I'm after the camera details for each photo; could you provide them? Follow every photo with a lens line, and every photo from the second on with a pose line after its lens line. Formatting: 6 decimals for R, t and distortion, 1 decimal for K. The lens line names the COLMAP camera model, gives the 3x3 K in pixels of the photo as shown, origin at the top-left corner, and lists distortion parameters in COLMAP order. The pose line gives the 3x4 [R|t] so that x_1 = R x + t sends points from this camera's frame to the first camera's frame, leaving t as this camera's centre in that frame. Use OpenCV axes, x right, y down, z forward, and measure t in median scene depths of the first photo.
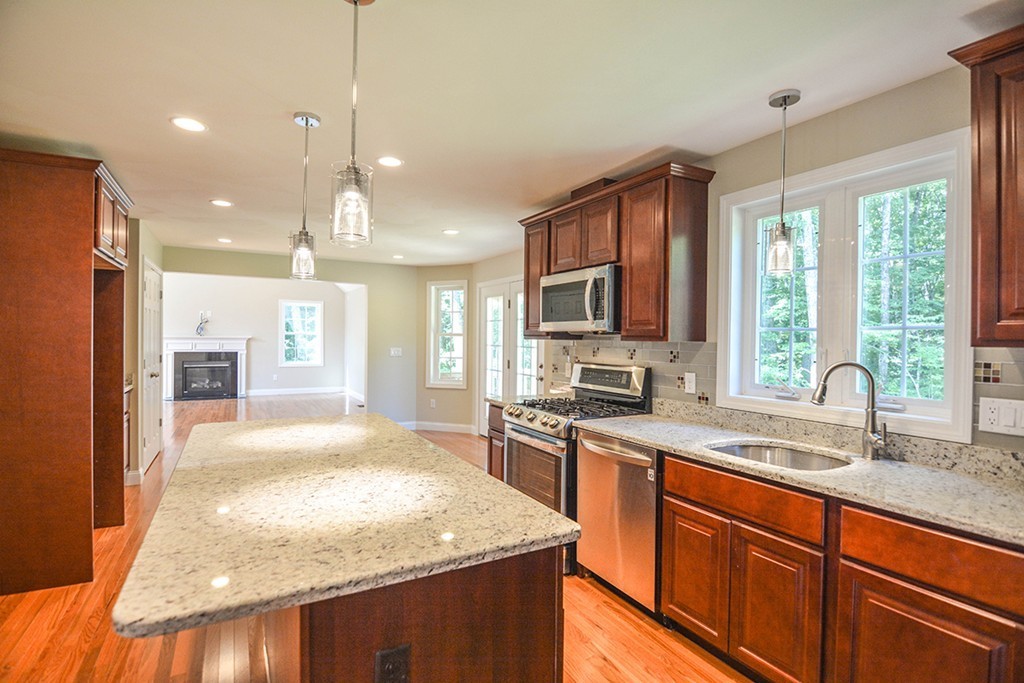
lens RADIAL K [[504.2, 0, 509.4], [0, 504.2, 339.3], [0, 0, 1]] dist [-0.003243, -0.015506]
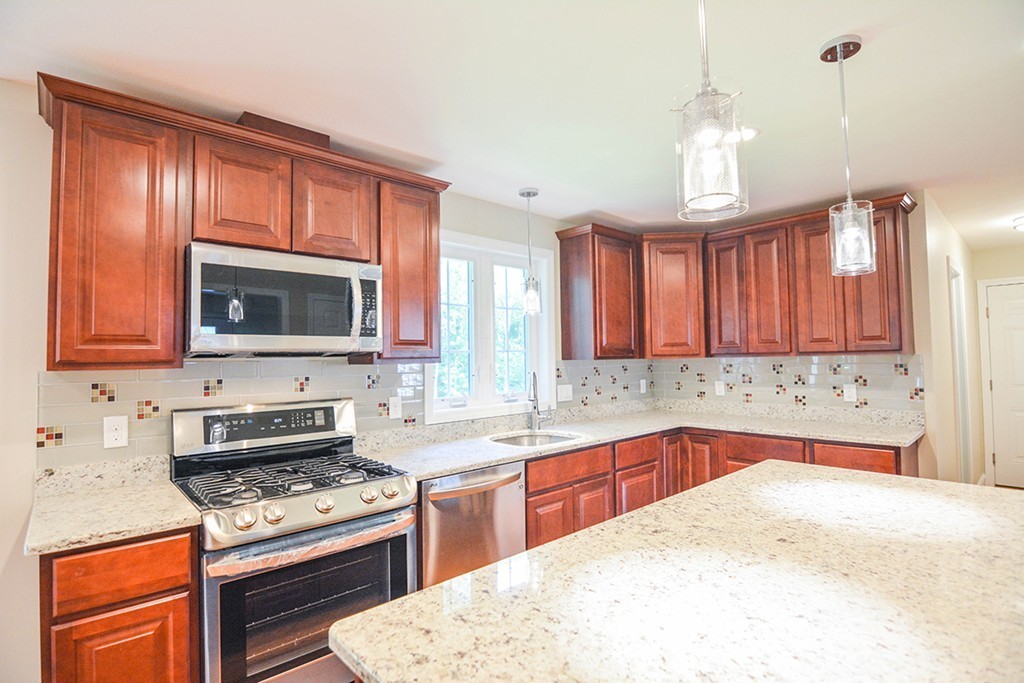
lens RADIAL K [[504.2, 0, 509.4], [0, 504.2, 339.3], [0, 0, 1]] dist [-0.003243, -0.015506]
pose [[-0.245355, 0.029768, 0.968976, -0.598023], [0.016907, 0.999508, -0.026425, -0.012016], [-0.969286, 0.009899, -0.245738, 1.004347]]
